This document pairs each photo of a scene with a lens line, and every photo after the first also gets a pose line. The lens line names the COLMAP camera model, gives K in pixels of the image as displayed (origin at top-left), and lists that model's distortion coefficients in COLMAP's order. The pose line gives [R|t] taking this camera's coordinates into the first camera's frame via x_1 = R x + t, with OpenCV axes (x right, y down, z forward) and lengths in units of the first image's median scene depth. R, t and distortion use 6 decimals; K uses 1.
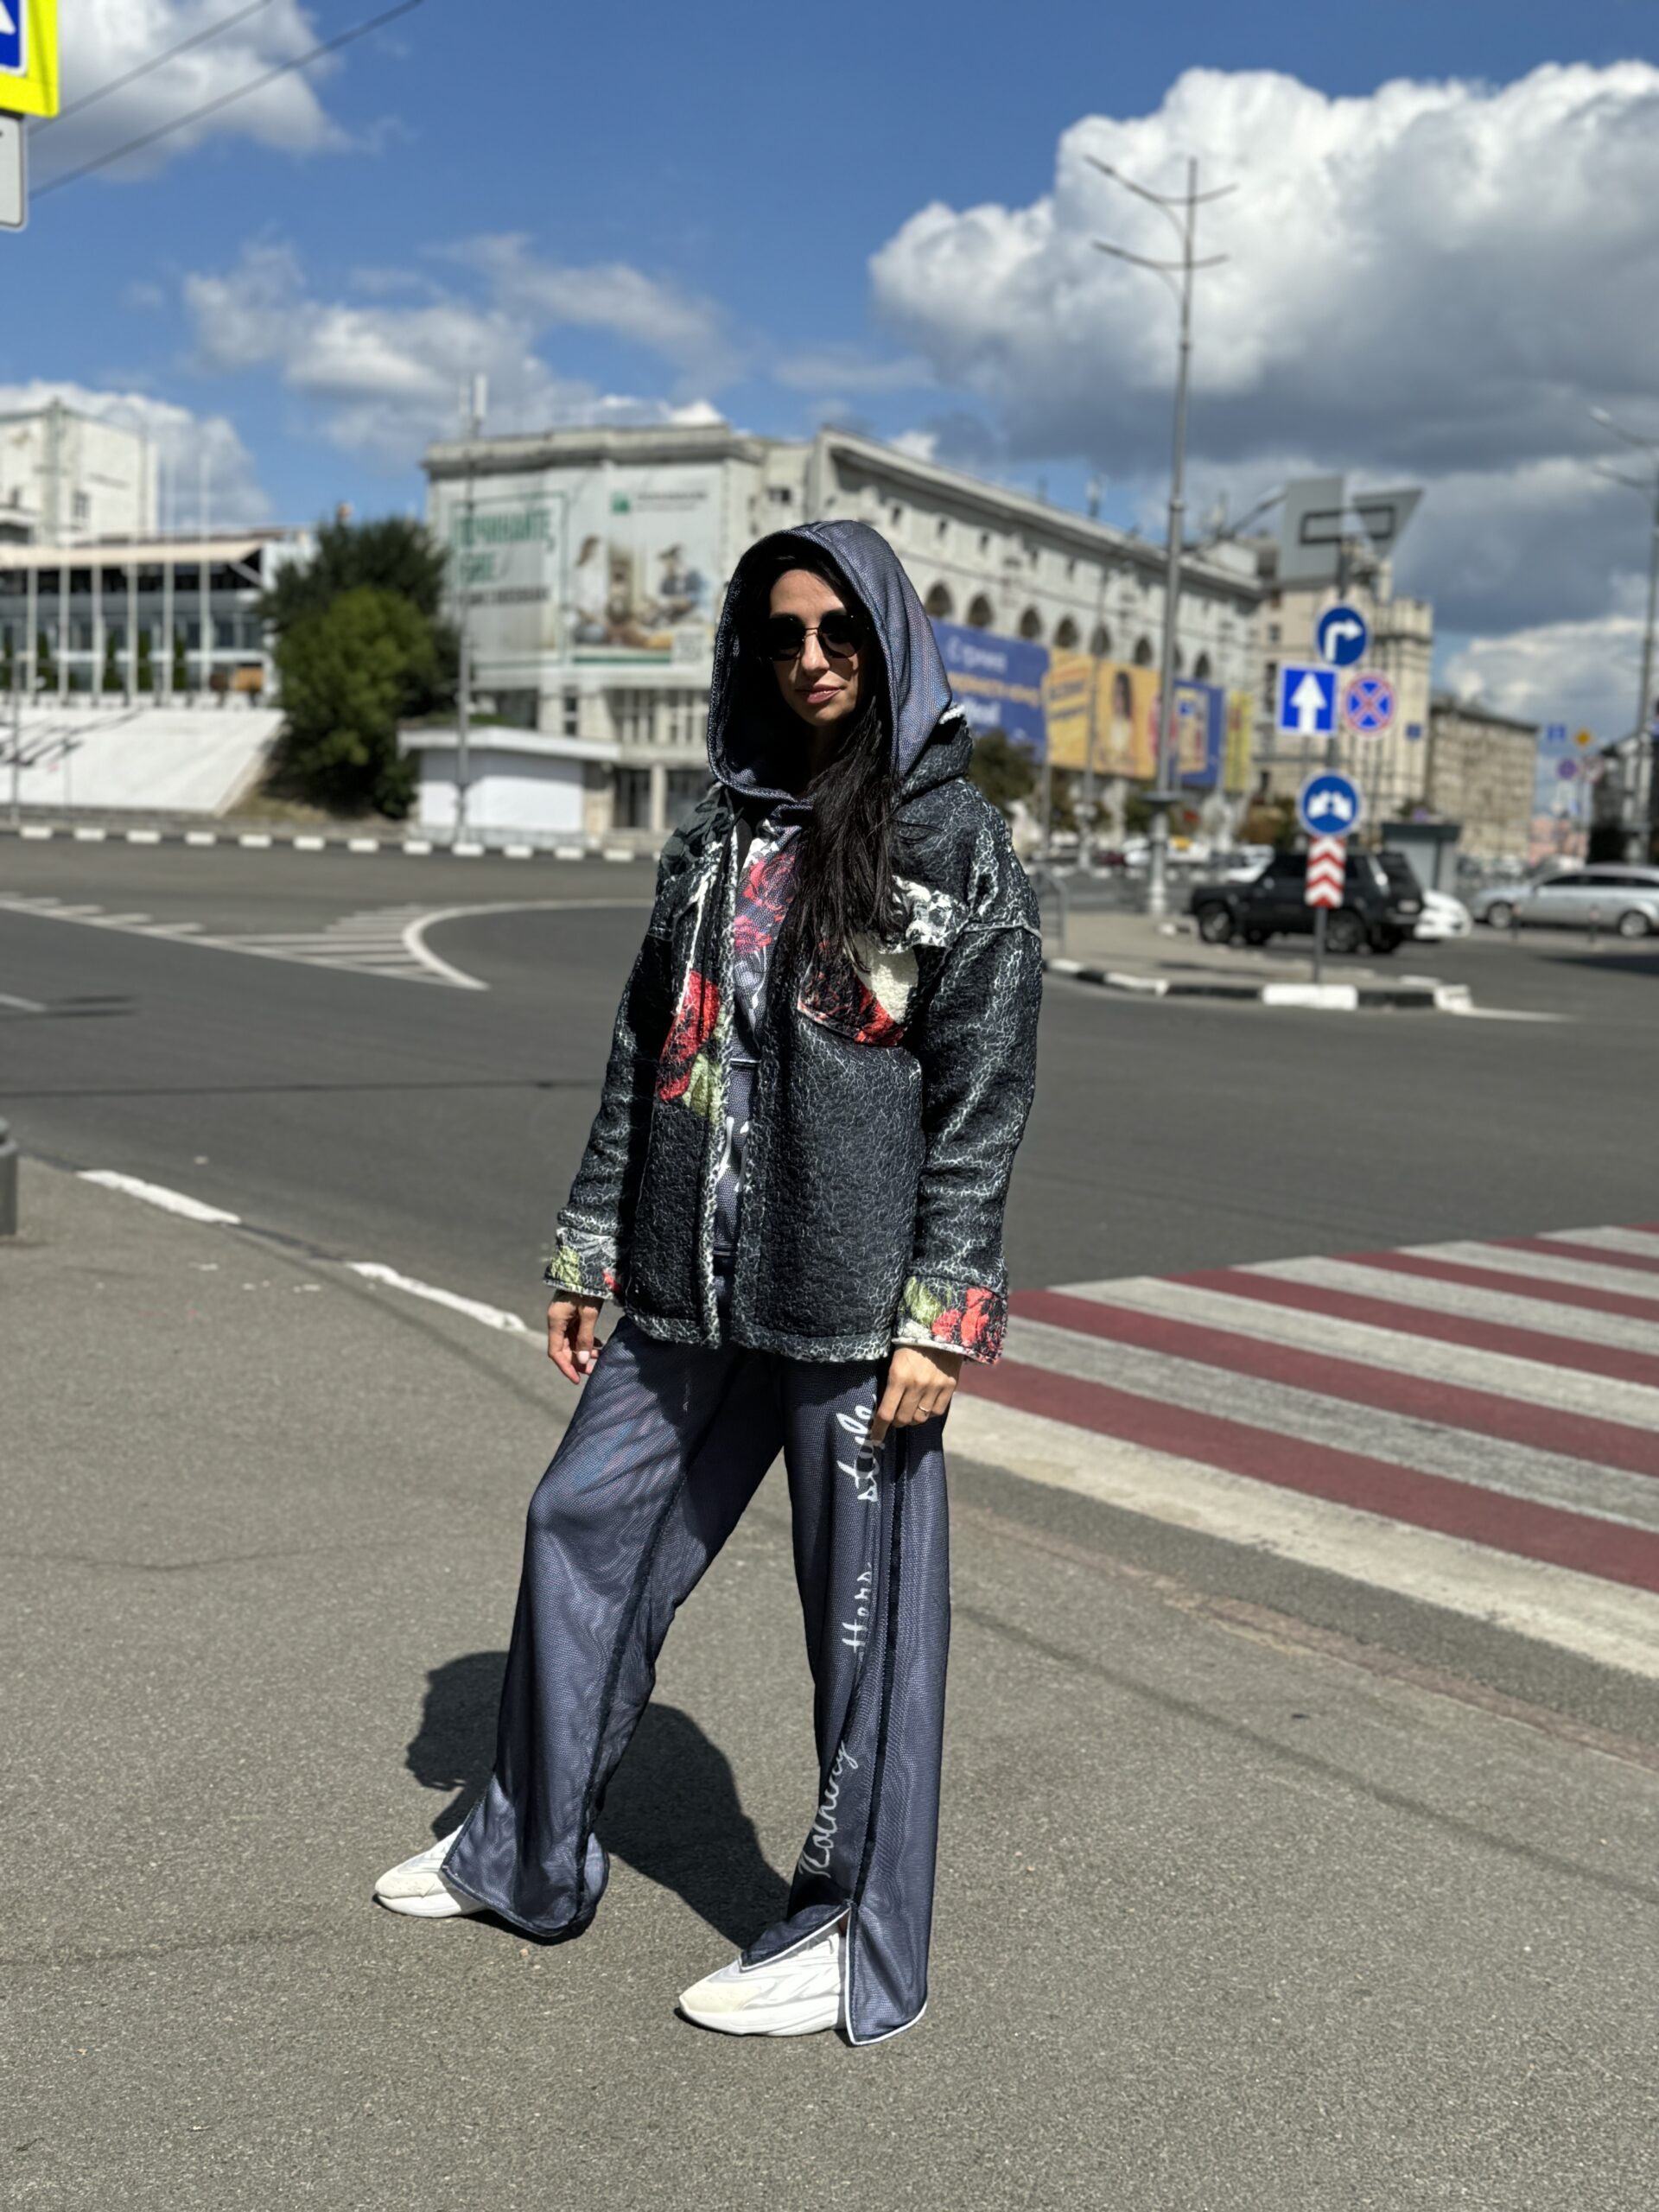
lens RADIAL K [[2685.5, 0, 829.5], [0, 2685.5, 1106.0], [0, 0, 1]] dist [0.208184, -0.573712]
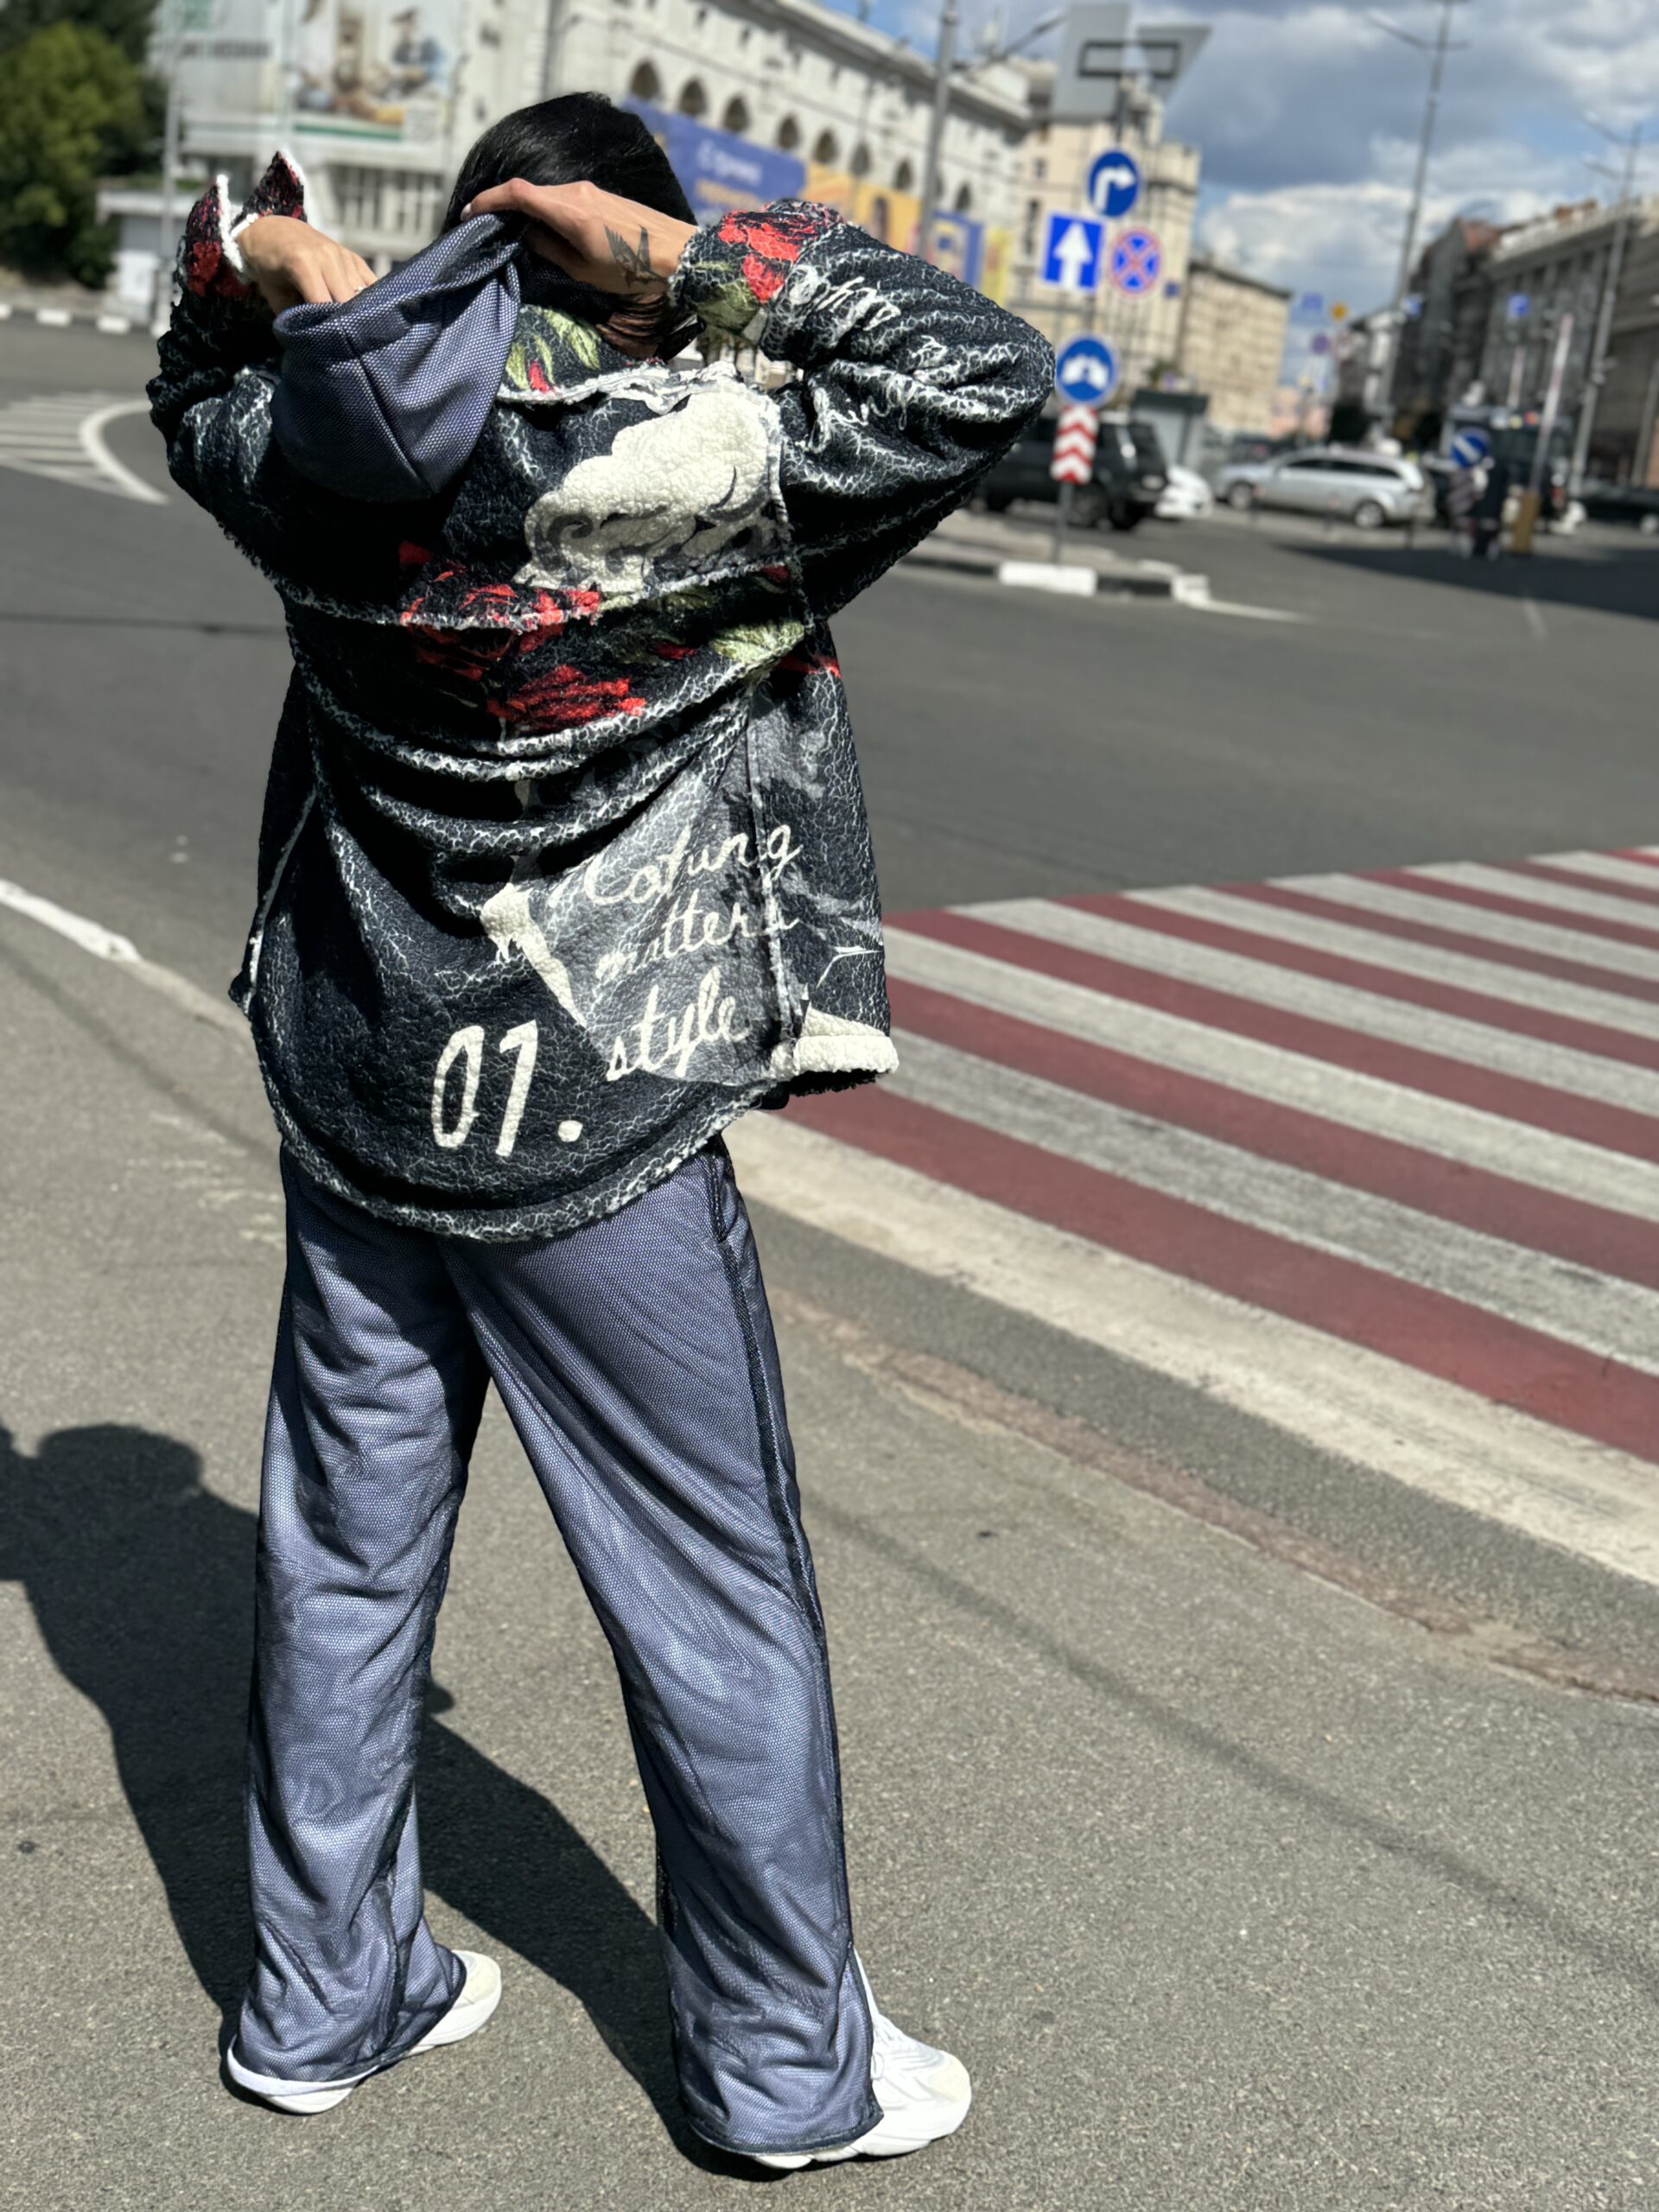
lens RADIAL K [[2650.7, 0, 829.5], [0, 2650.7, 1106.0], [0, 0, 1]] dist [0.216141, -0.529611]
pose [[0.992545, 0.051385, 0.110518, 0.016257], [-0.069571, 0.983402, 0.167573, -0.032700], [-0.100073, -0.174013, 0.979645, 0.140858]]
